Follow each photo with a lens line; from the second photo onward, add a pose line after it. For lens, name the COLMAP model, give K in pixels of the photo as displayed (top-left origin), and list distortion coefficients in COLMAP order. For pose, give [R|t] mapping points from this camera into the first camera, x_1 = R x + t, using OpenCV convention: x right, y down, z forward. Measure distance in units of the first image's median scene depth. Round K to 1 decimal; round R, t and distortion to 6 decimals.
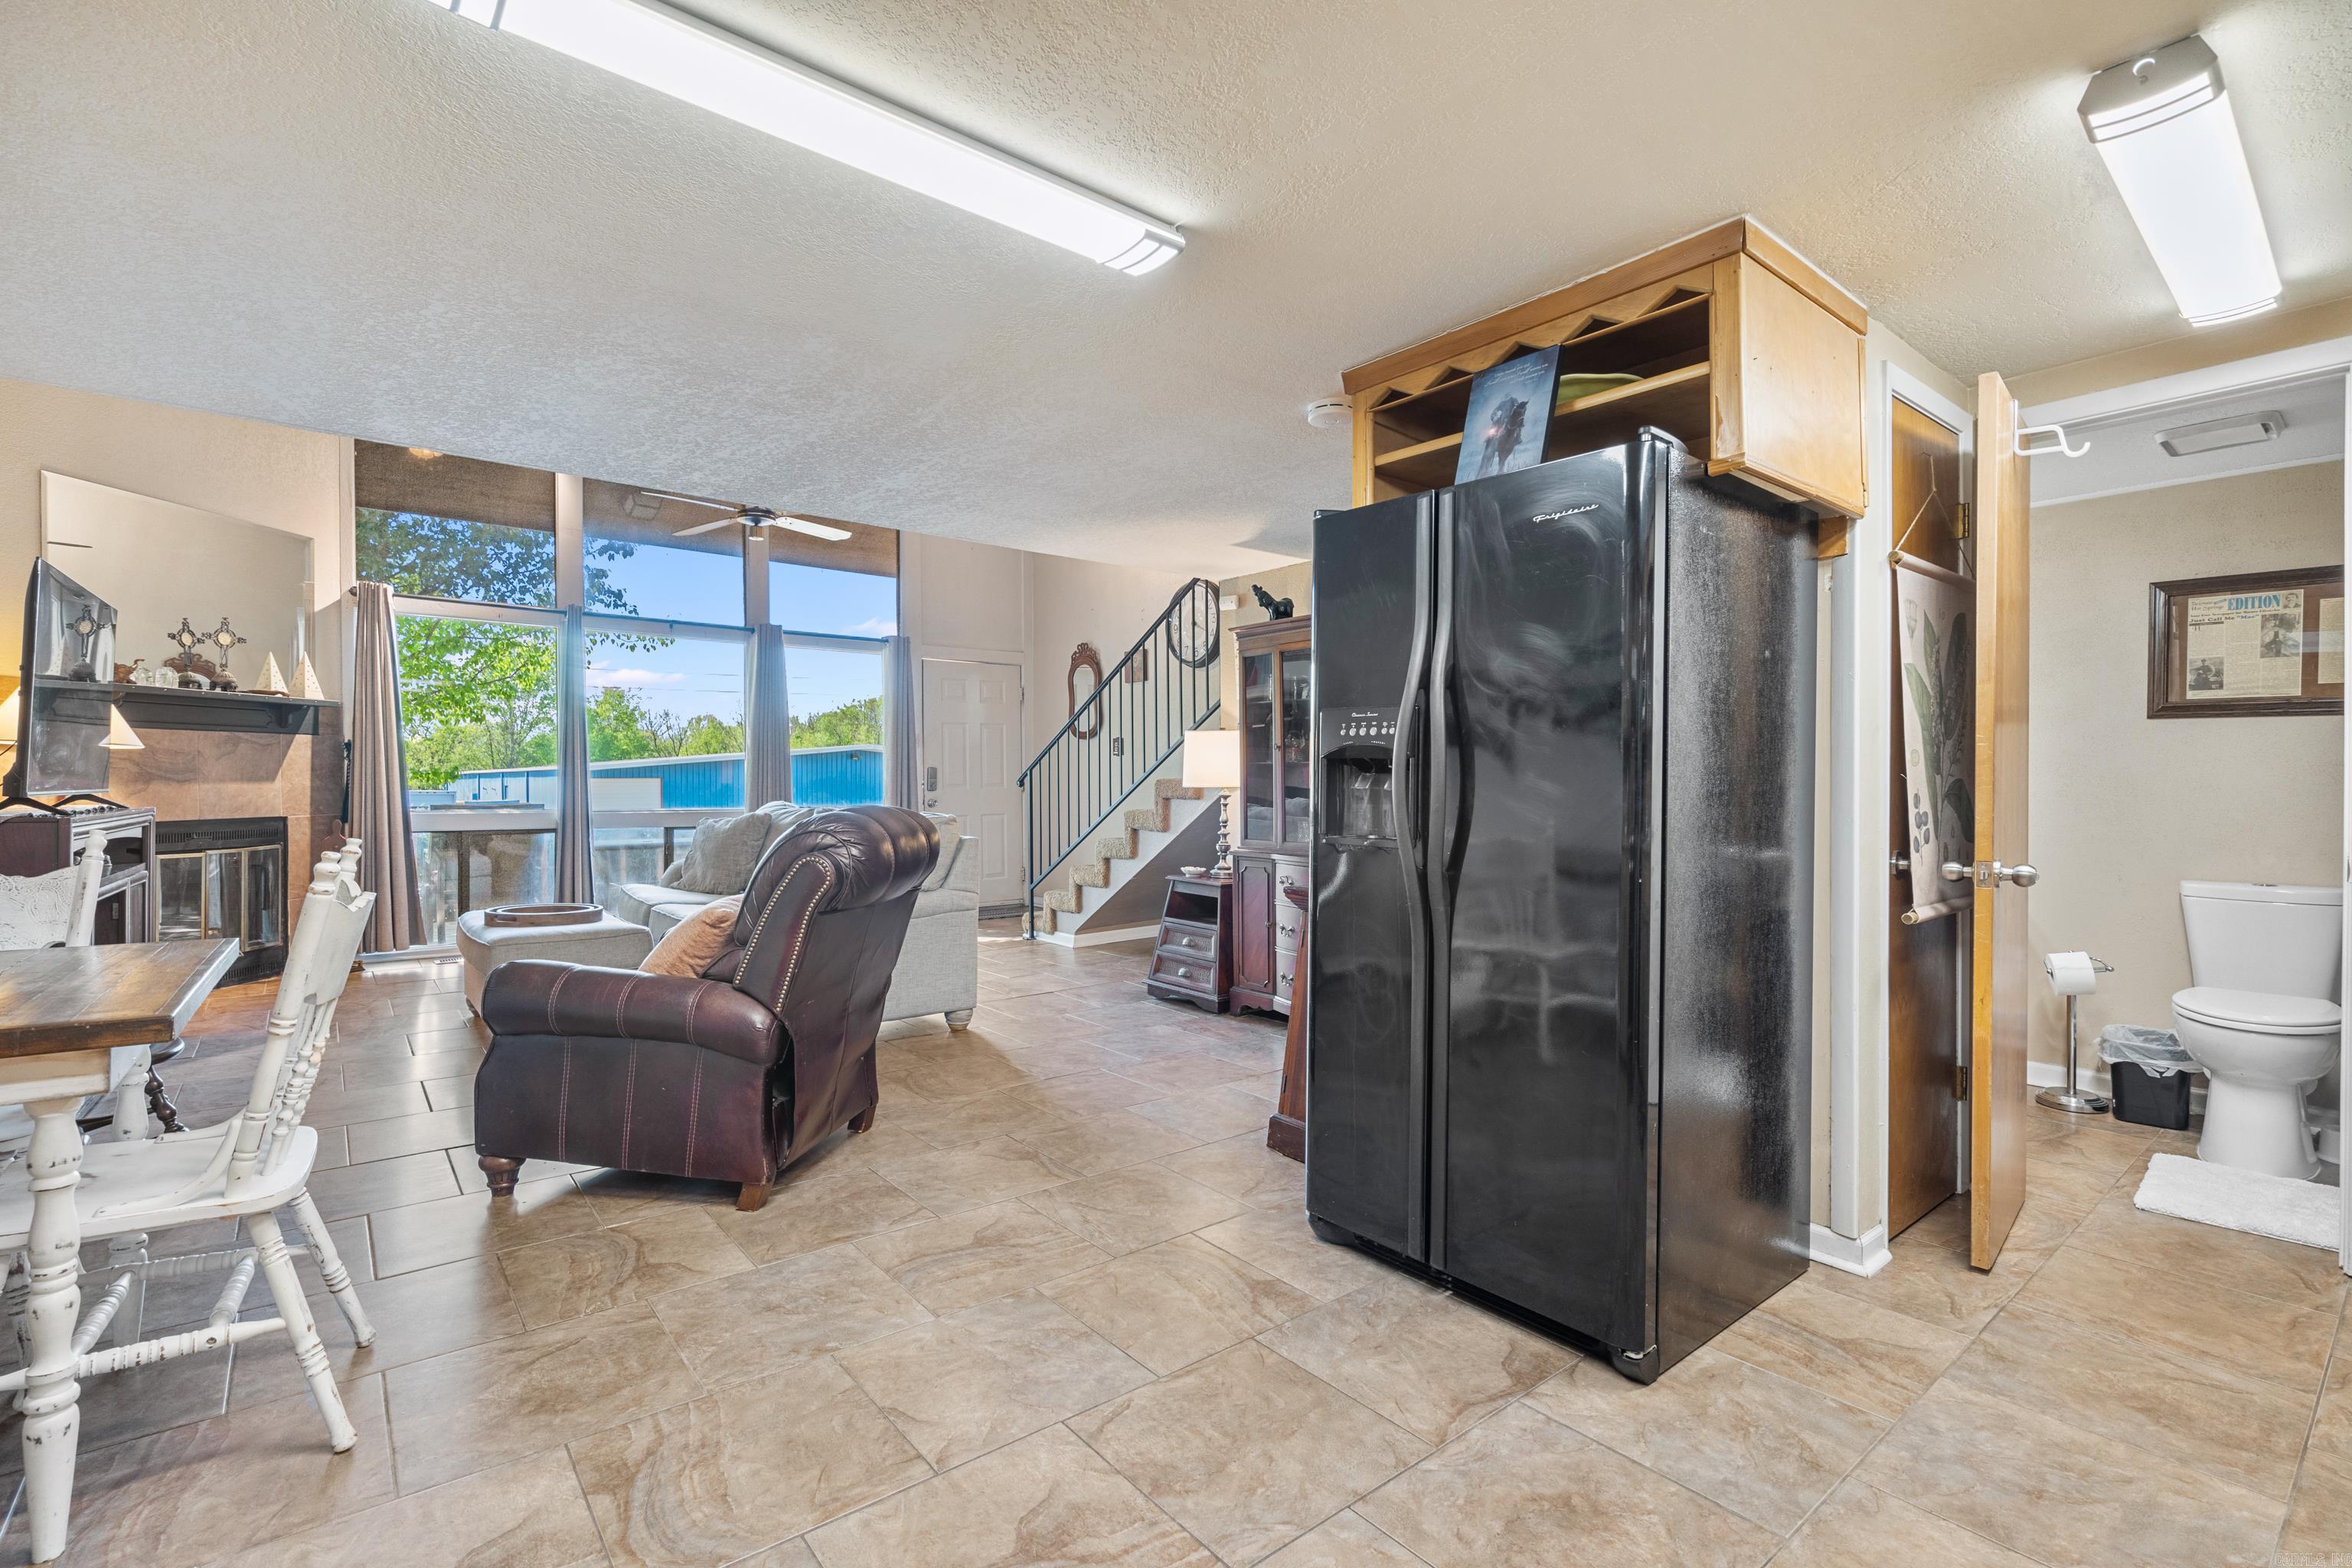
lens RADIAL K [[1084.5, 0, 1173.2], [0, 1084.5, 783.8], [0, 0, 1]] dist [-0.004793, -0.000126]
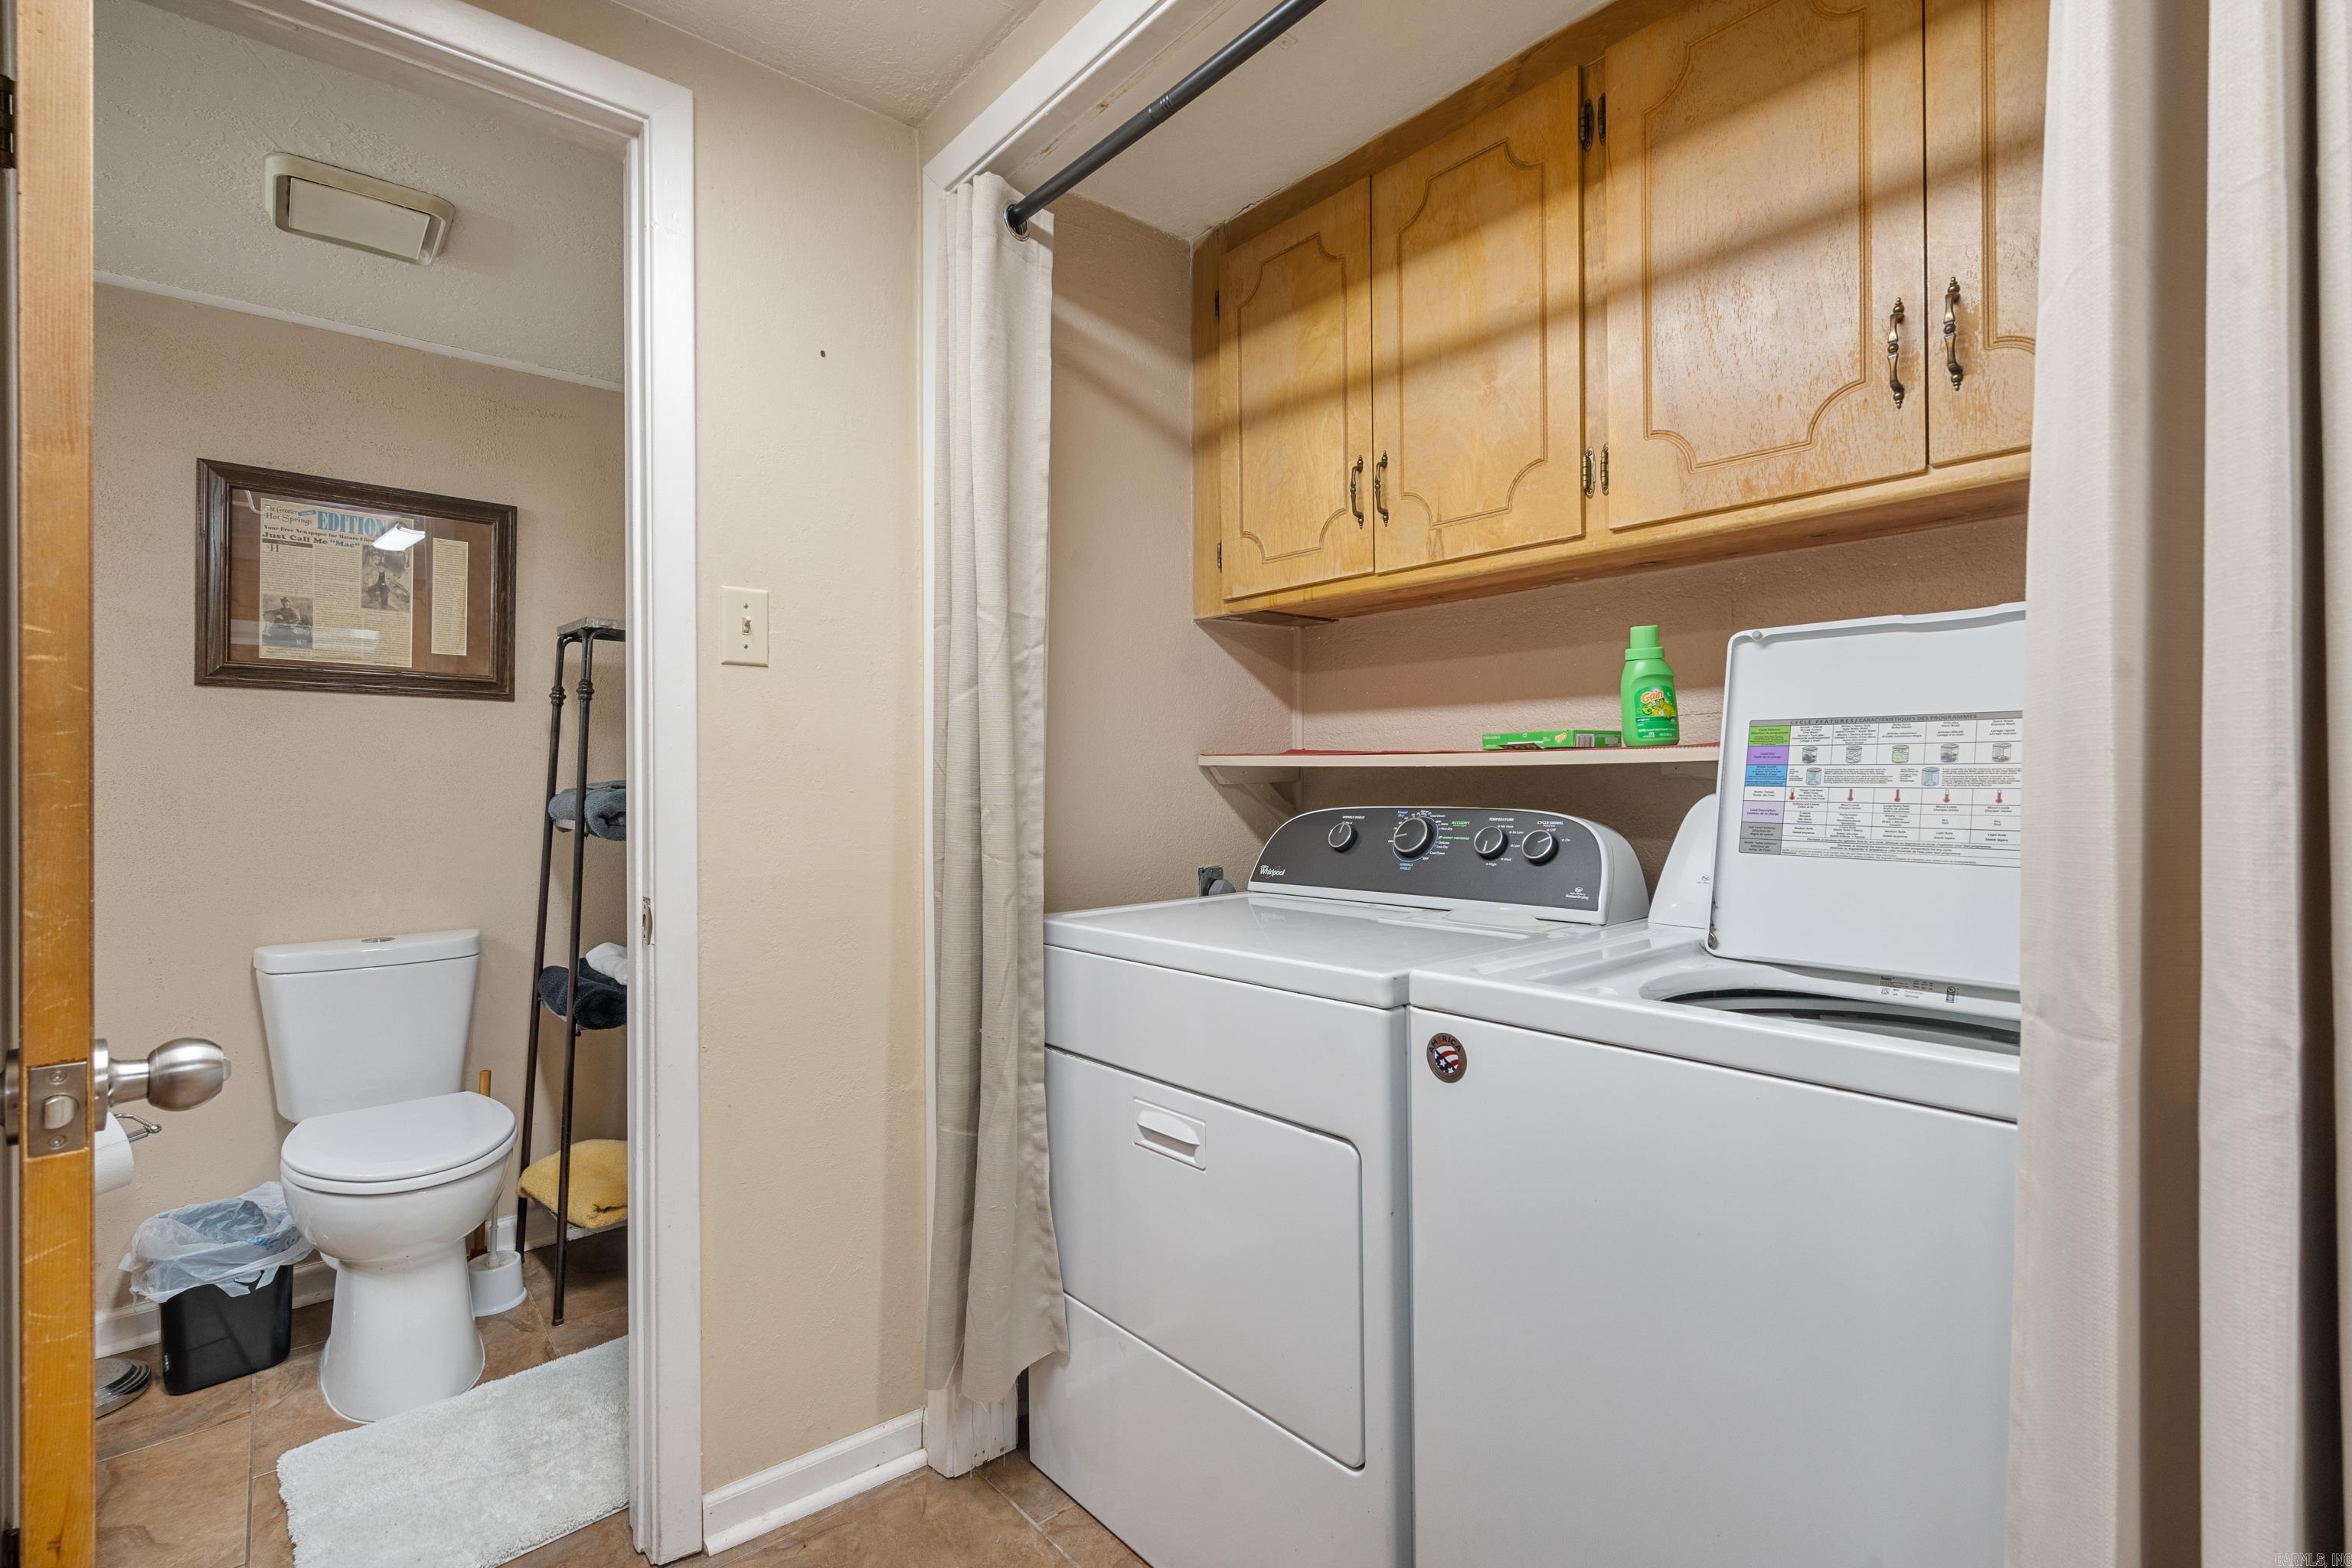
lens RADIAL K [[1084.5, 0, 1176.1], [0, 1084.5, 777.4], [0, 0, 1]] dist [-0.004793, -0.000126]
pose [[0.001934, 0.004402, 0.999988, 0.320387], [0.017679, 0.999834, -0.004435, 0.003666], [-0.999842, 0.017687, 0.001856, 0.480612]]
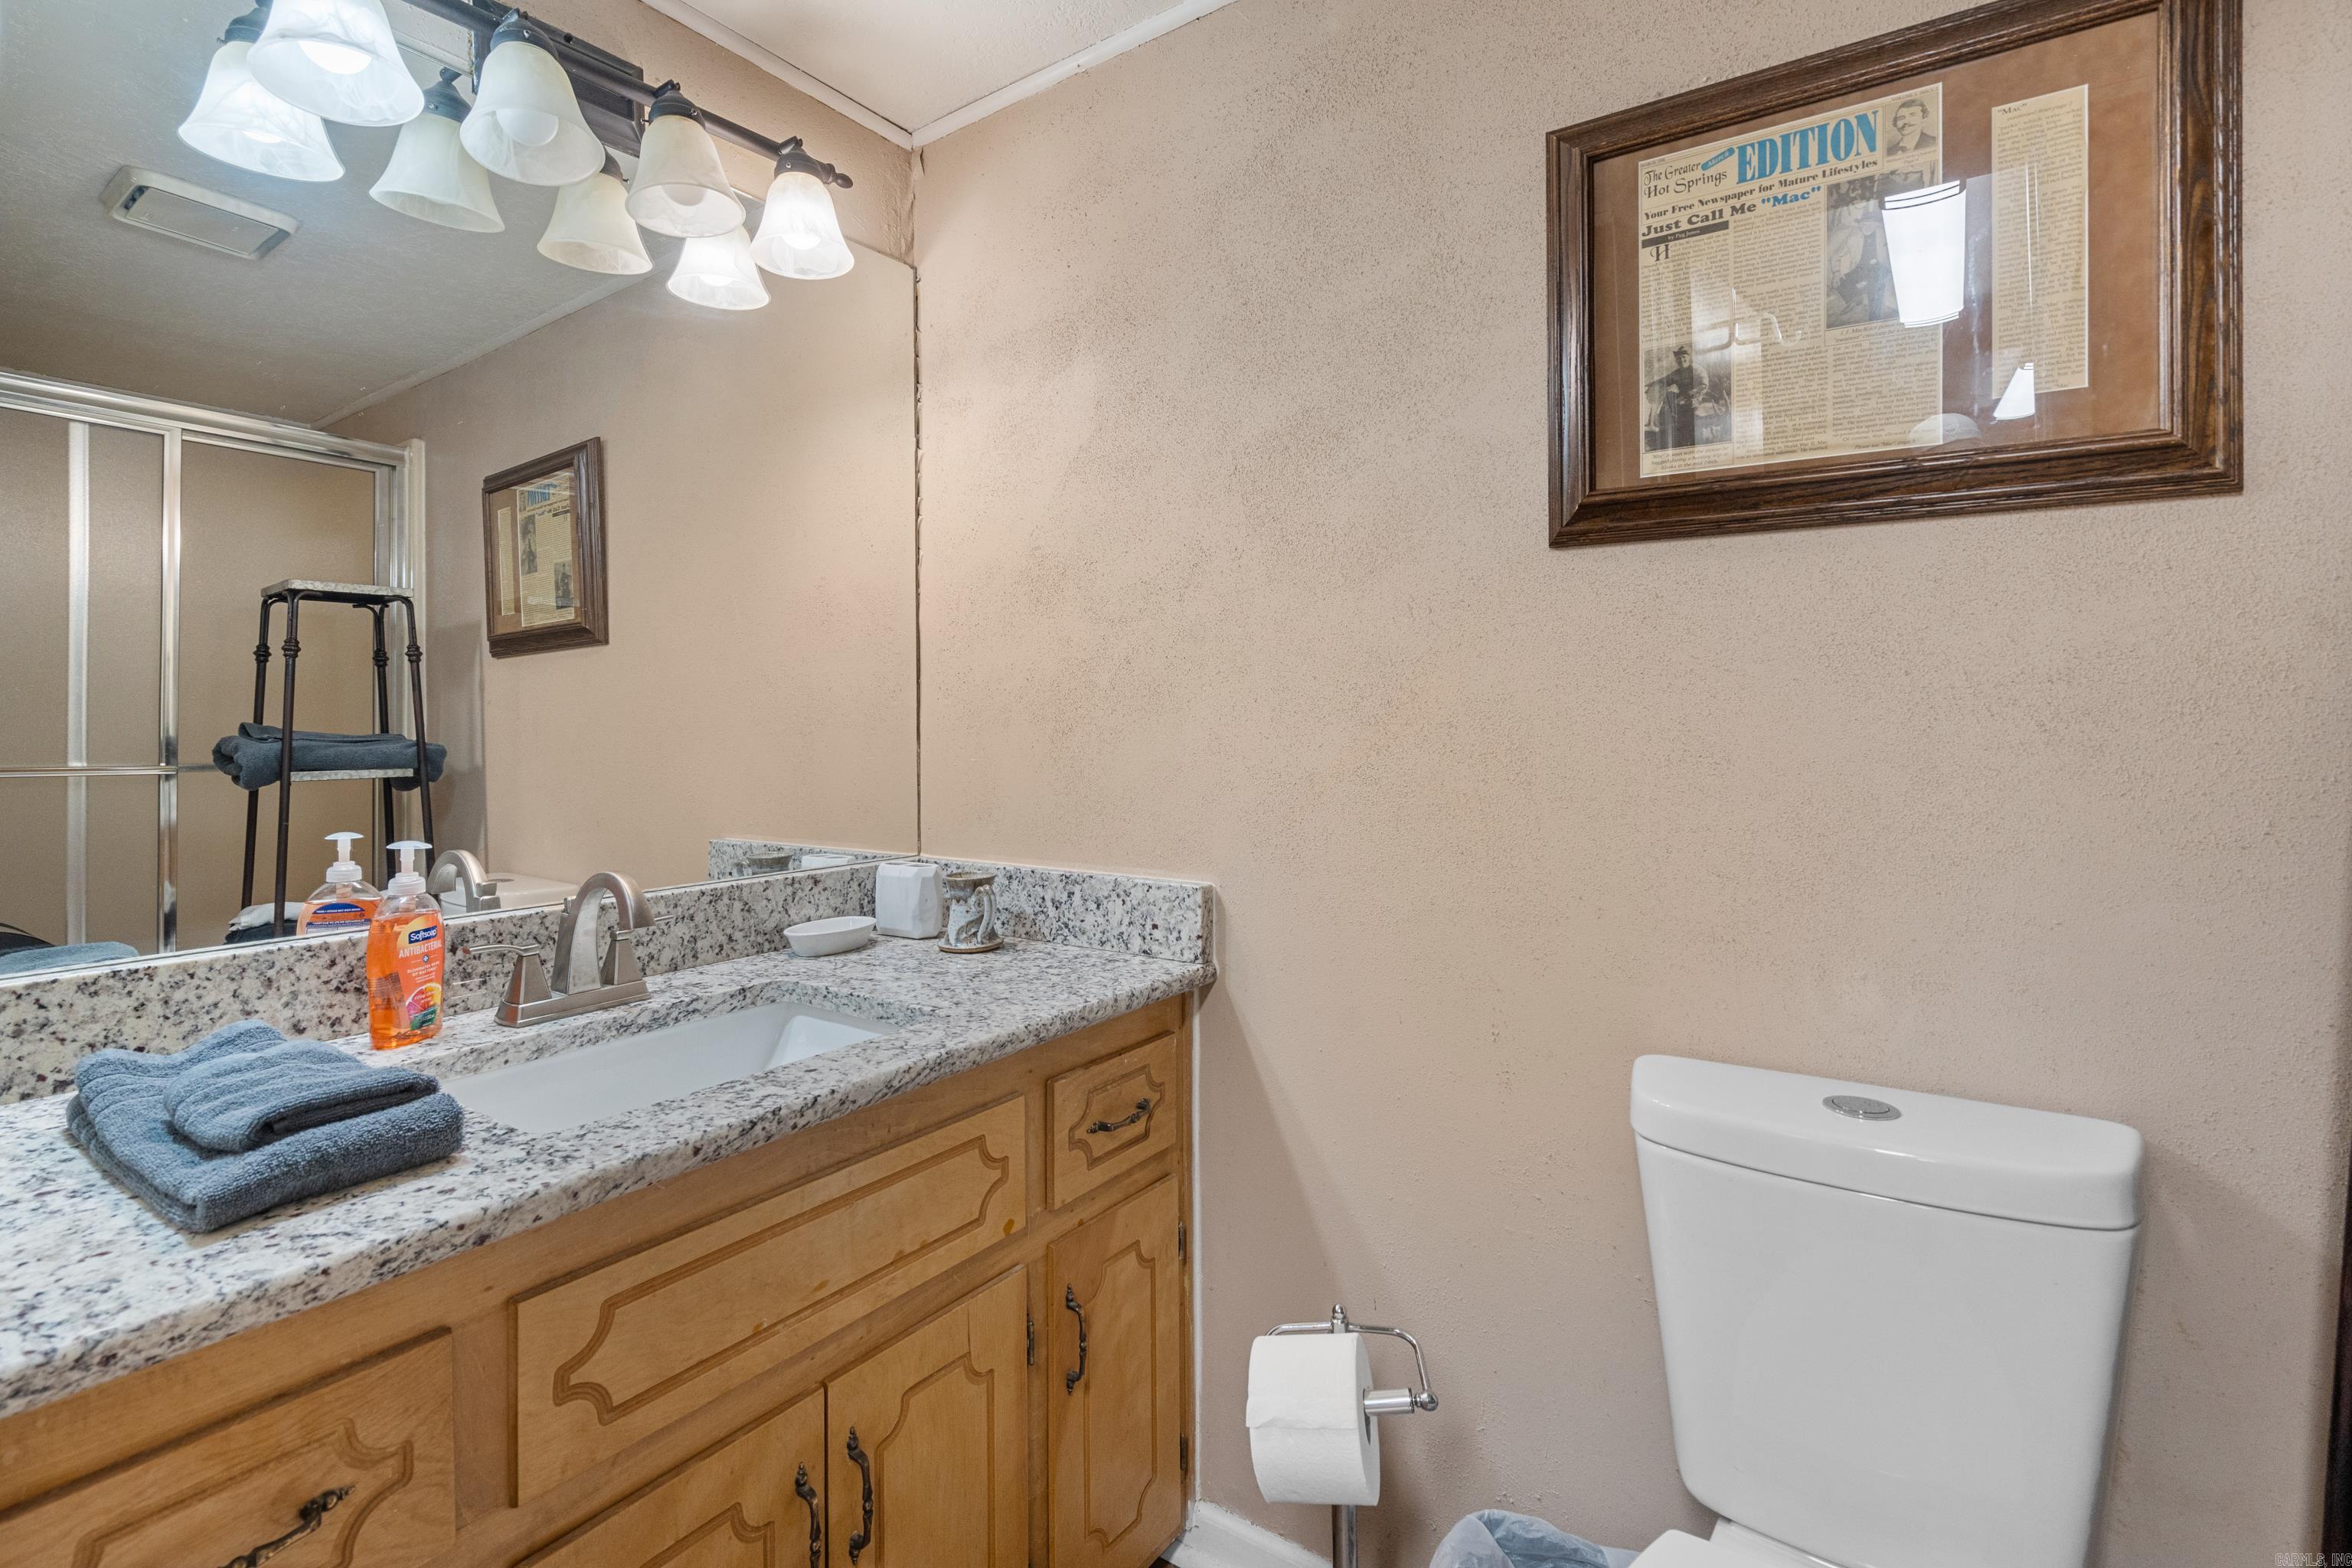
lens RADIAL K [[1084.5, 0, 1198.9], [0, 1084.5, 689.8], [0, 0, 1]] dist [-0.004793, -0.000126]
pose [[0.972642, -0.001985, 0.232302, 0.761869], [0.008963, 0.999540, -0.028988, -0.008837], [-0.232137, 0.030277, 0.972212, 0.745894]]
